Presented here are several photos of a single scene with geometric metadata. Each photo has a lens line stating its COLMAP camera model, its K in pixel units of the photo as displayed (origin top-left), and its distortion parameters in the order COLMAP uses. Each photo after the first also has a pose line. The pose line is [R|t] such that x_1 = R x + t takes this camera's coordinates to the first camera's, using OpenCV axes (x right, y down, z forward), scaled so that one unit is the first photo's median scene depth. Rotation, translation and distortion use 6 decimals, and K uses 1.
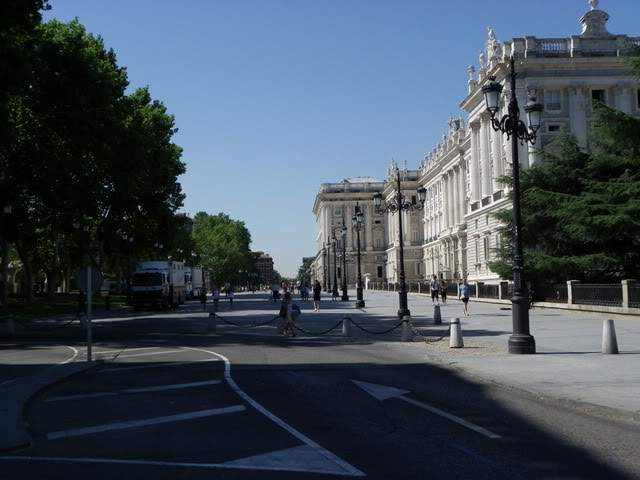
lens RADIAL K [[838.6, 0, 319.9], [0, 838.6, 239.8], [0, 0, 1]] dist [0.016143, 0.000000]
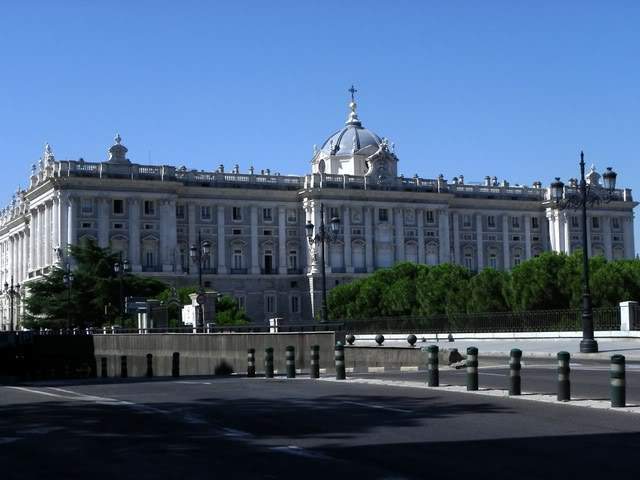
lens RADIAL K [[1114.7, 0, 320.0], [0, 1114.7, 239.5], [0, 0, 1]] dist [0.012662, 0.000000]
pose [[0.916328, 0.041146, 0.398308, -0.096439], [-0.026677, 0.998770, -0.041802, -0.033266], [-0.399538, 0.027679, 0.916299, -0.763761]]
